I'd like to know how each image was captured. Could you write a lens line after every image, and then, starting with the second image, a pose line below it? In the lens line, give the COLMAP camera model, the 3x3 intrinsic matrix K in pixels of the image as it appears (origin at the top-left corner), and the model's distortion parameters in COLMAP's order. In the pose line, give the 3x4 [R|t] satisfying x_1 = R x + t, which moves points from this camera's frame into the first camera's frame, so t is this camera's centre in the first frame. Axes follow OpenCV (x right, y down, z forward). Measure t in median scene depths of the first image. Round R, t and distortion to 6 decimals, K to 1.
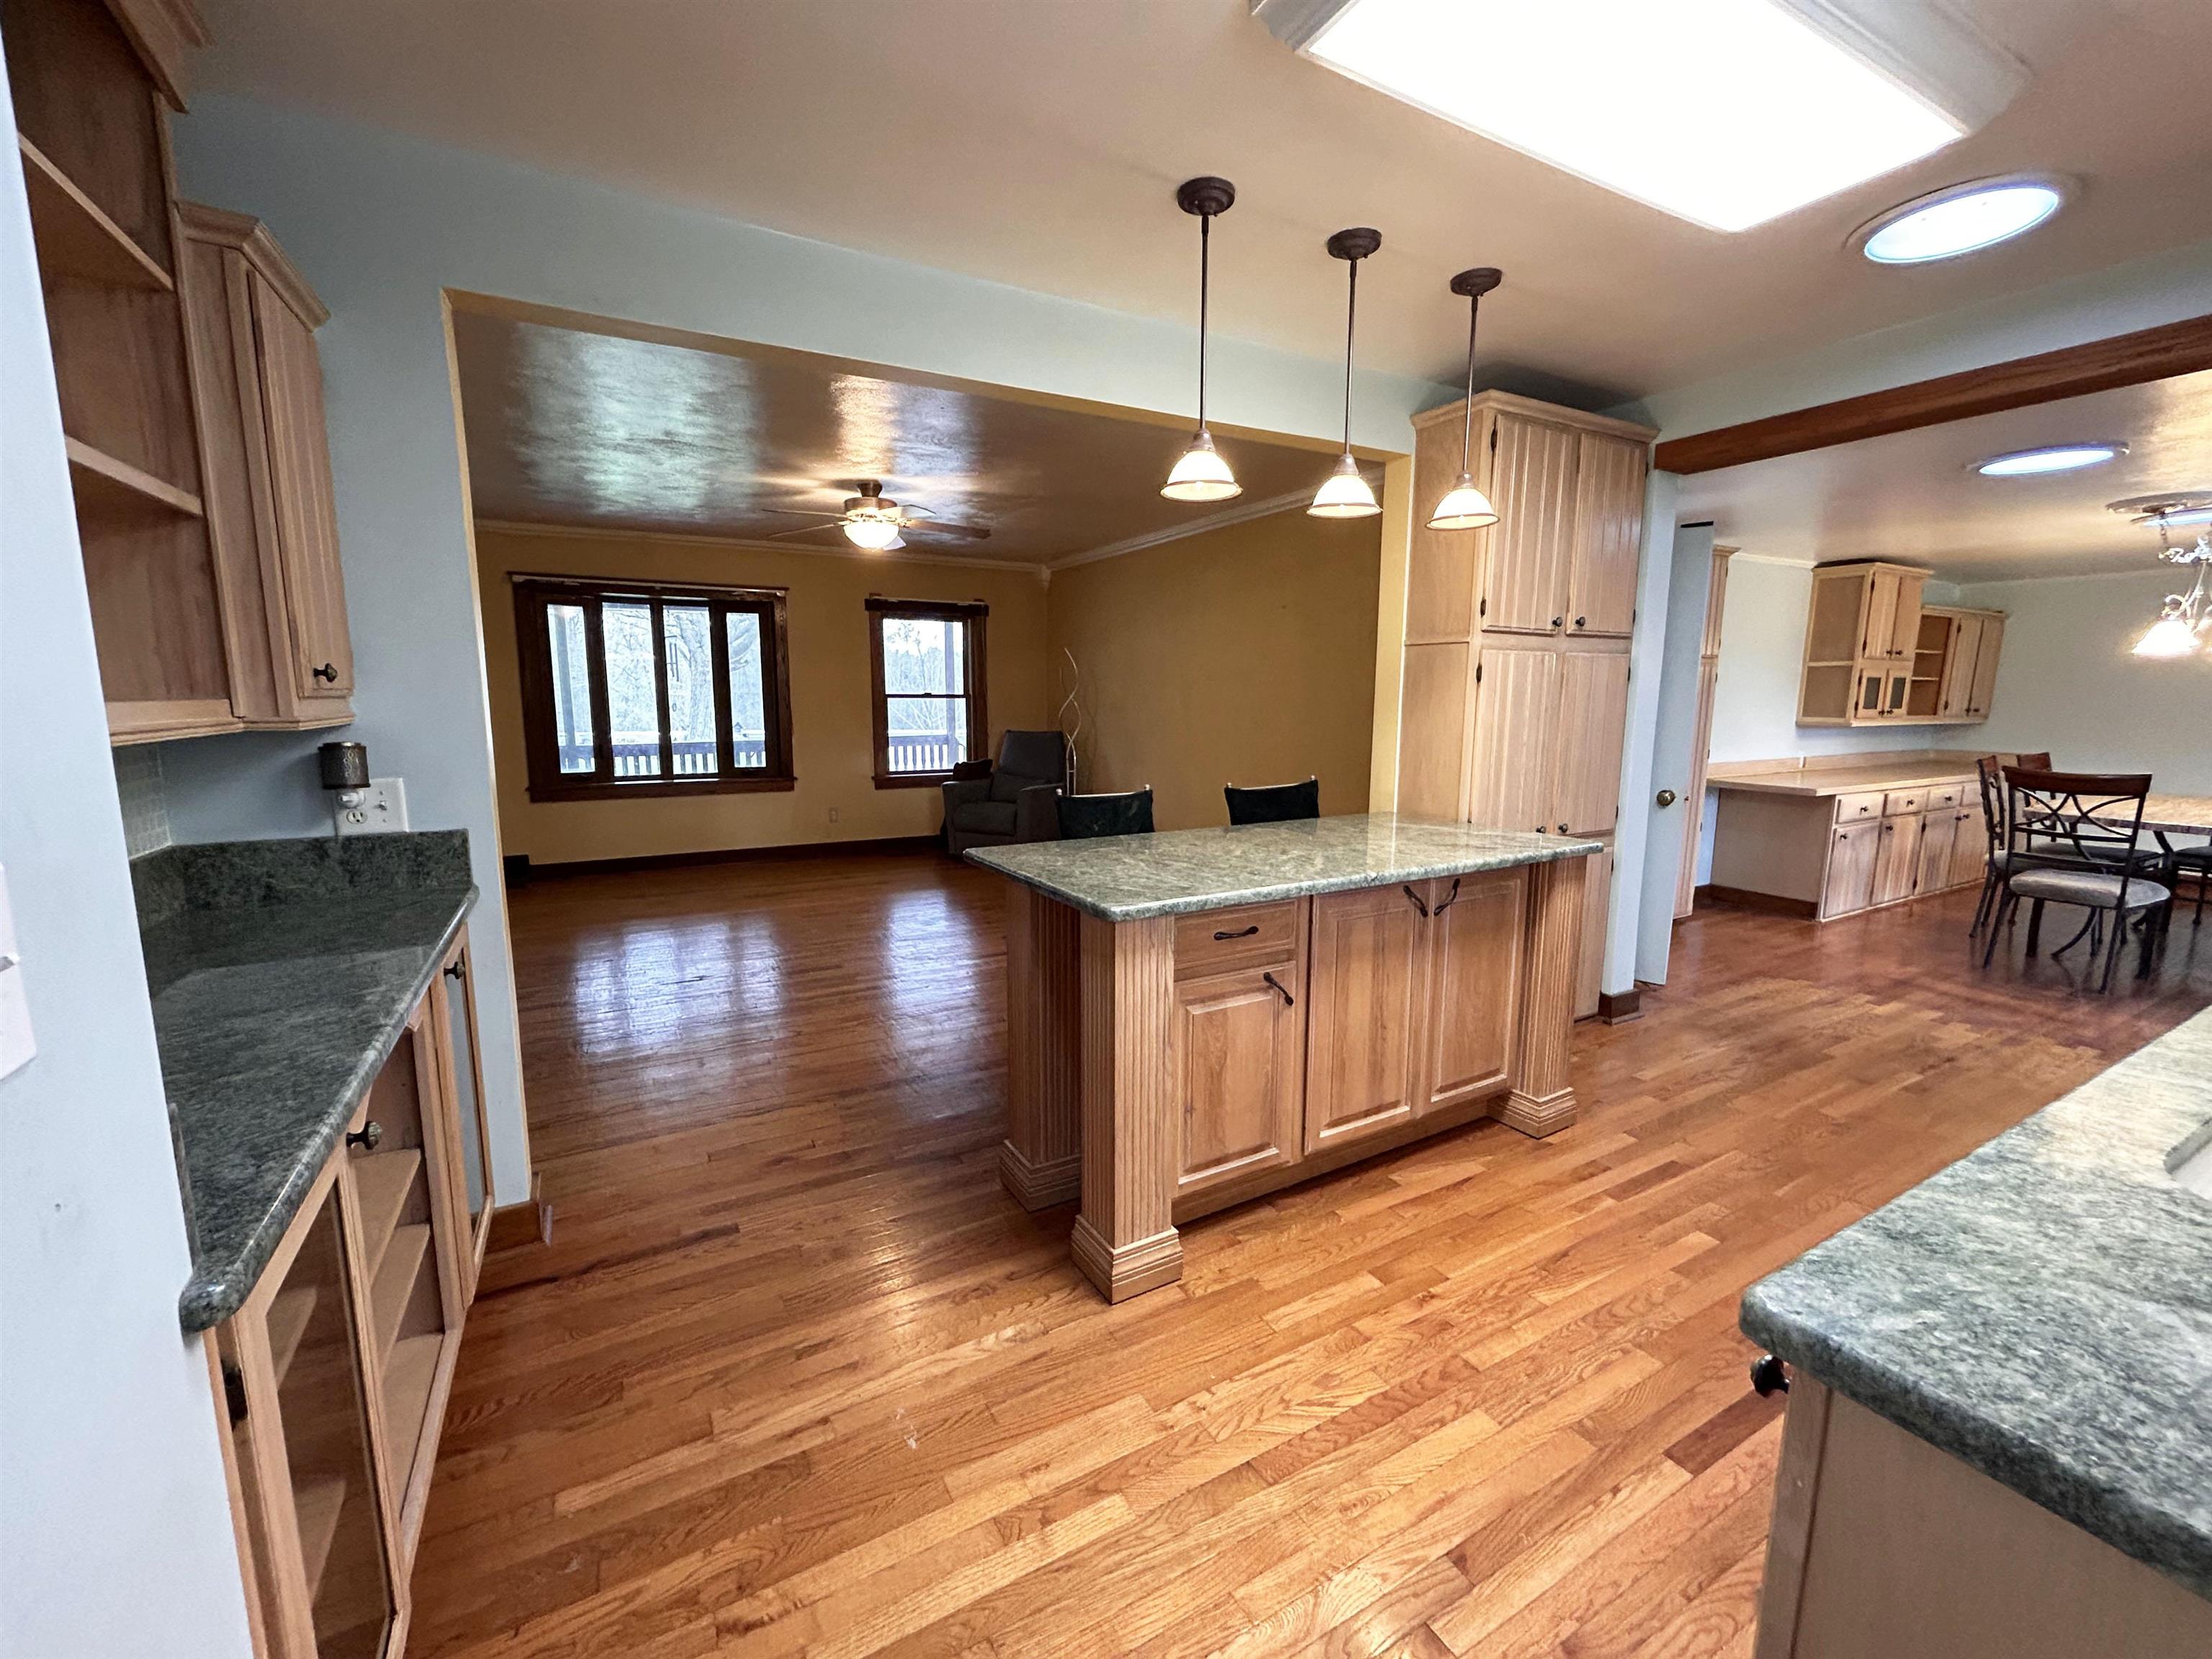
lens RADIAL K [[888.9, 0, 1090.1], [0, 888.9, 835.9], [0, 0, 1]] dist [-0.001161, -0.000142]
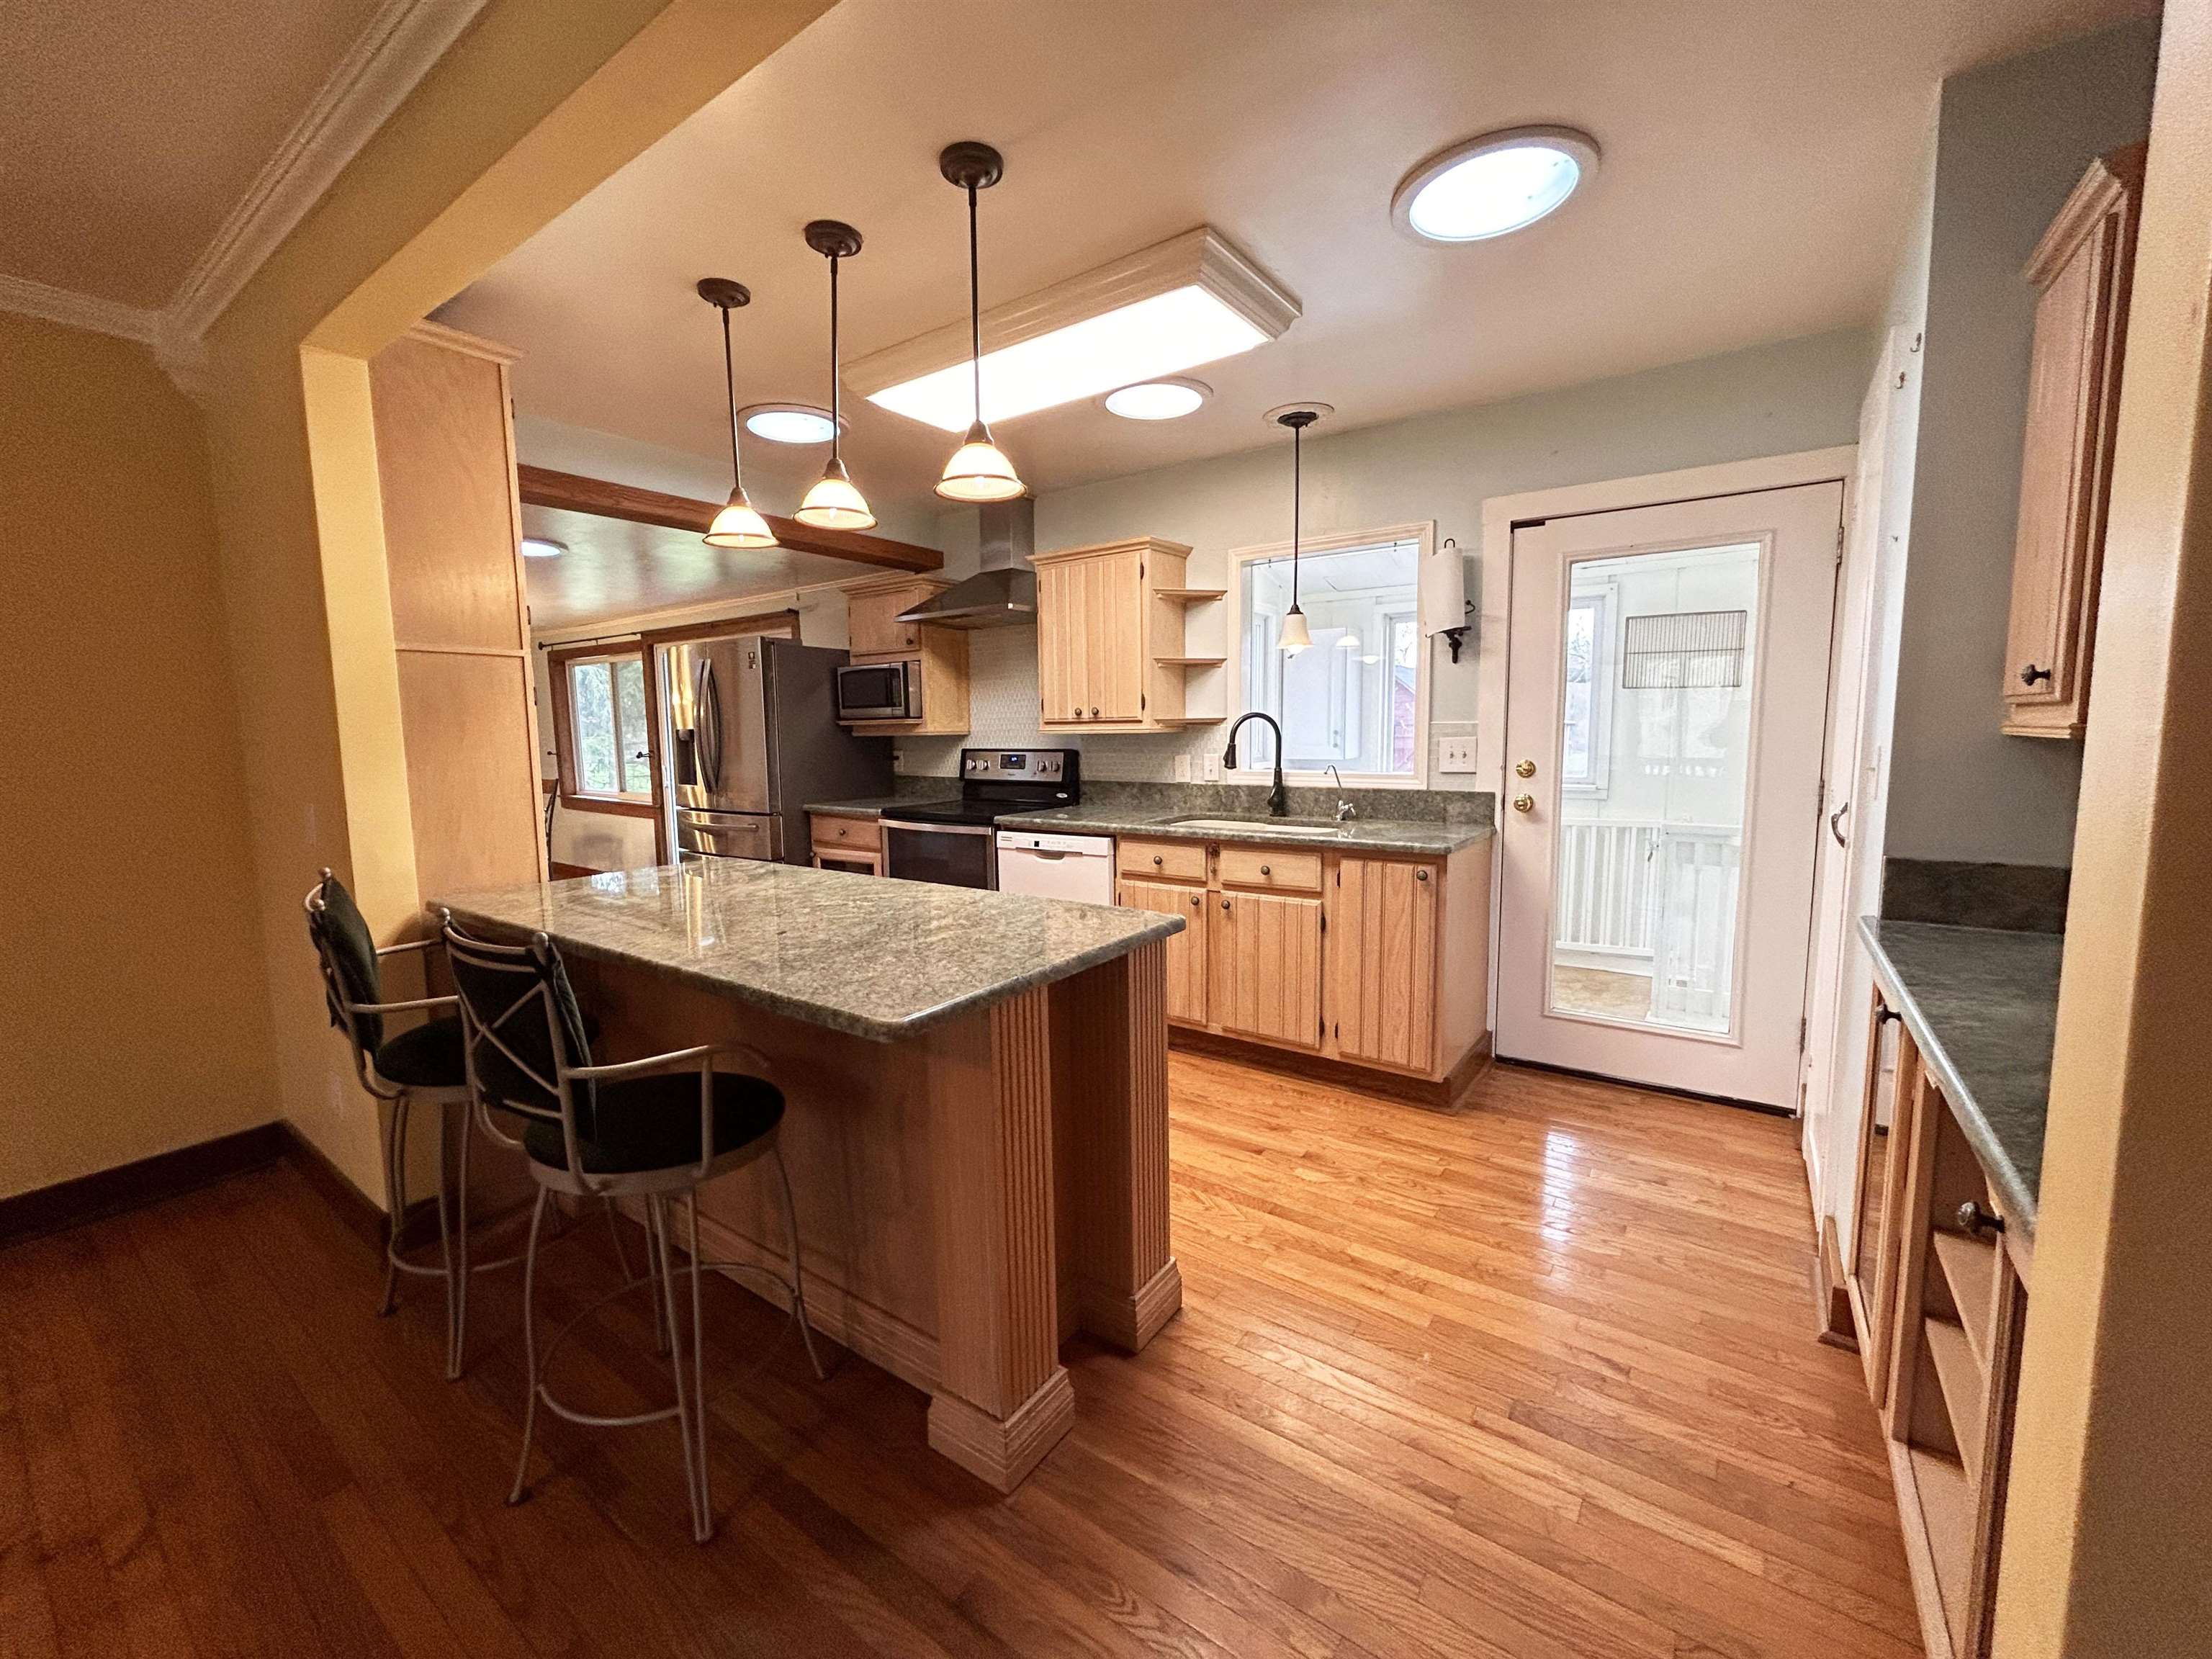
lens RADIAL K [[888.9, 0, 1096.2], [0, 888.9, 820.8], [0, 0, 1]] dist [-0.001161, -0.000142]
pose [[-0.422339, -0.094845, 0.901462, -0.247838], [0.154779, 0.972359, 0.174819, -0.065621], [-0.893126, 0.213360, -0.395985, 0.422175]]
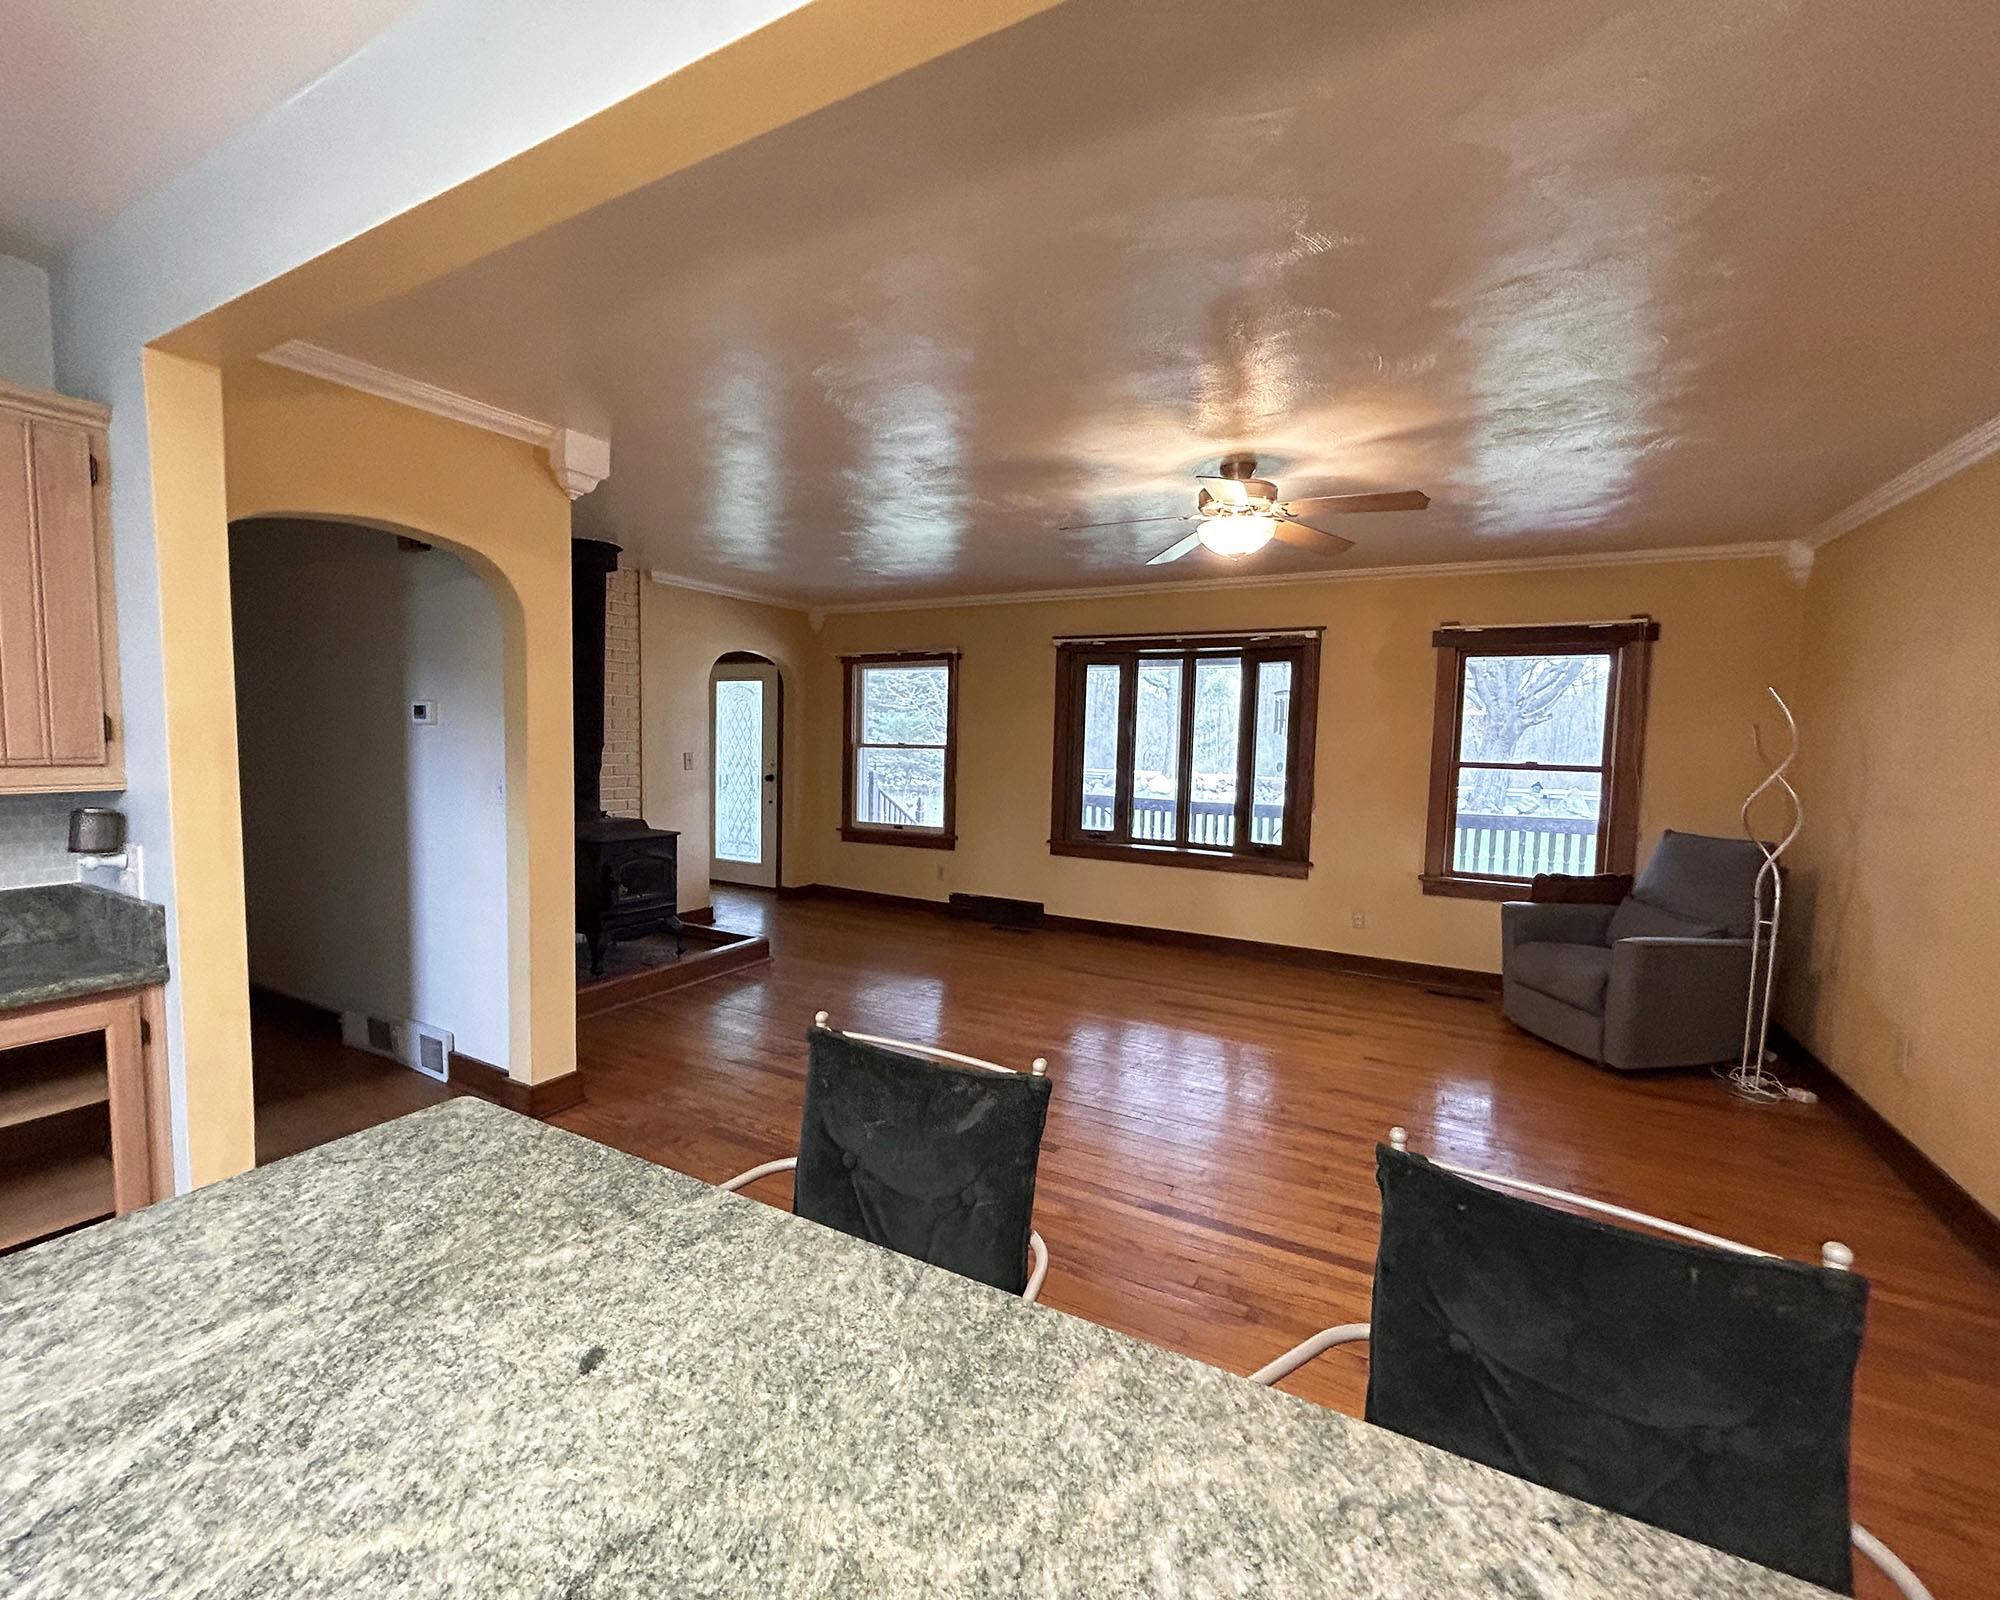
lens RADIAL K [[855.8, 0, 994.2], [0, 855.8, 799.7], [0, 0, 1]] dist [0.001218, 0.000027]
pose [[0.537716, 0.072436, -0.840009, 0.167936], [-0.152386, 0.988244, -0.012329, -0.075932], [0.829240, 0.134635, 0.542433, 0.380307]]
